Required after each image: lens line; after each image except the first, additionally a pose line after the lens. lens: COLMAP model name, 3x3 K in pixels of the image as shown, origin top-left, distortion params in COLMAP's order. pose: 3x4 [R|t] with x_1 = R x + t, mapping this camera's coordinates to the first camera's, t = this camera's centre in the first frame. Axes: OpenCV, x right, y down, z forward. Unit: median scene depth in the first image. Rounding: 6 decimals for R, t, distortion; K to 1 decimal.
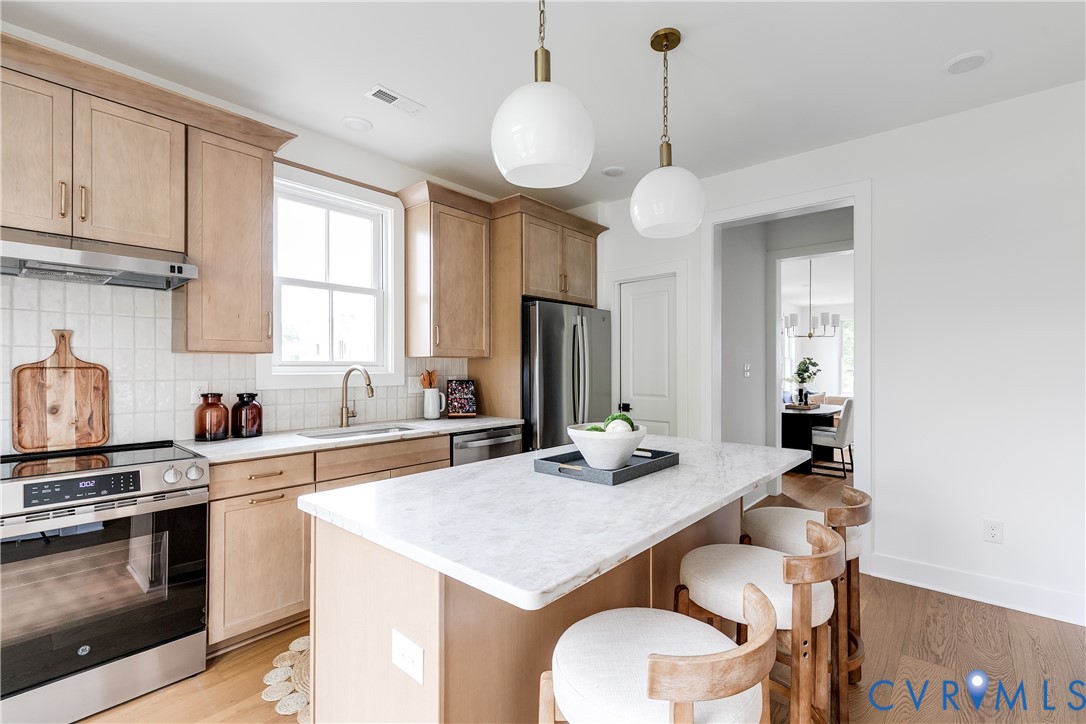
lens RADIAL K [[483.9, 0, 547.3], [0, 483.9, 362.4], [0, 0, 1]] dist [0.002081, -0.000673]
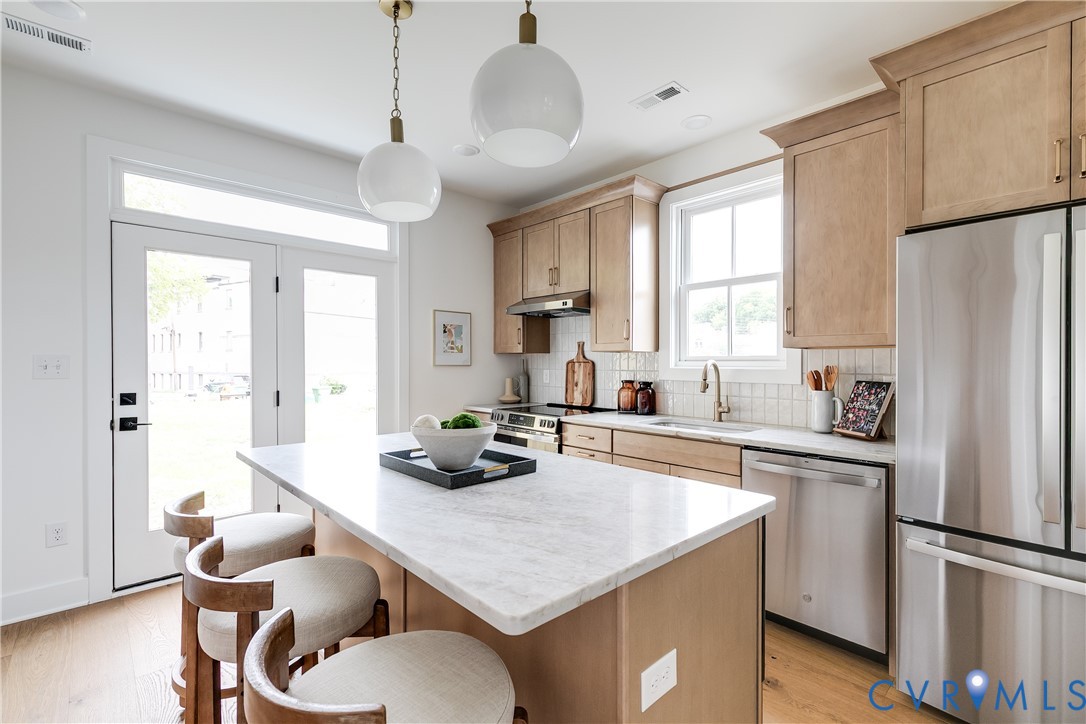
lens RADIAL K [[483.9, 0, 547.3], [0, 483.9, 362.4], [0, 0, 1]] dist [0.002081, -0.000673]
pose [[-0.108142, 0.000954, -0.994135, 0.752893], [0.009141, 0.999958, -0.000035, 0.009376], [0.994093, -0.009091, -0.108146, 0.920688]]
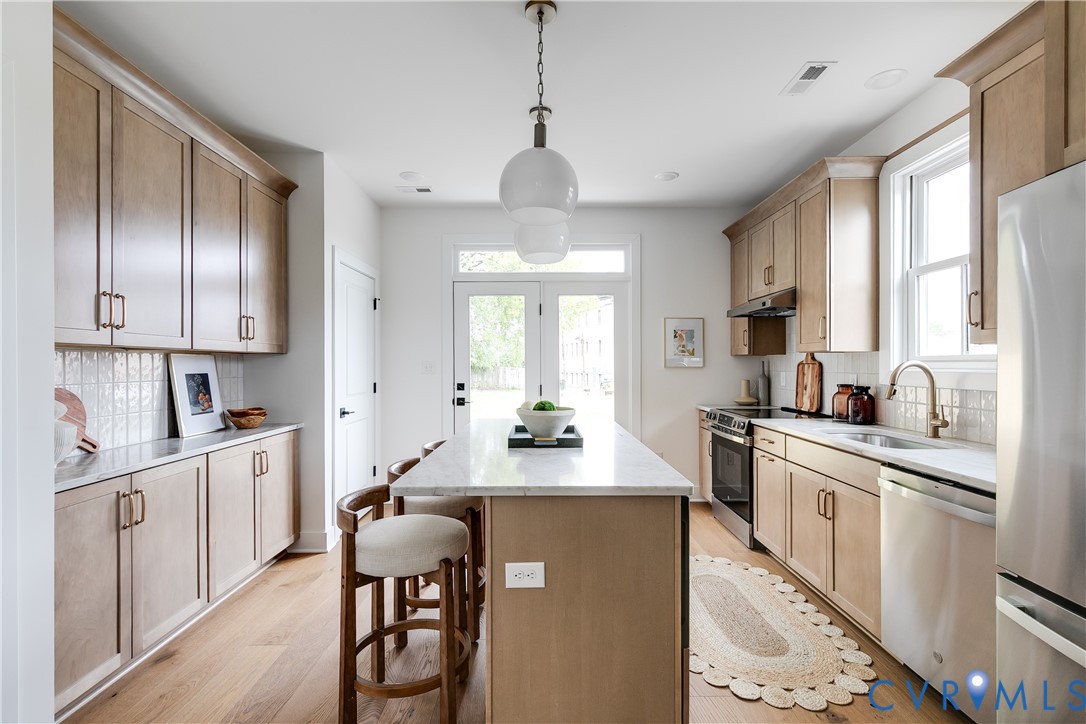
lens RADIAL K [[483.9, 0, 547.3], [0, 483.9, 362.4], [0, 0, 1]] dist [0.002081, -0.000673]
pose [[-0.755749, -0.000431, -0.654861, 0.718180], [0.008944, 0.999900, -0.010980, 0.014399], [0.654800, -0.014155, -0.755670, 1.449145]]
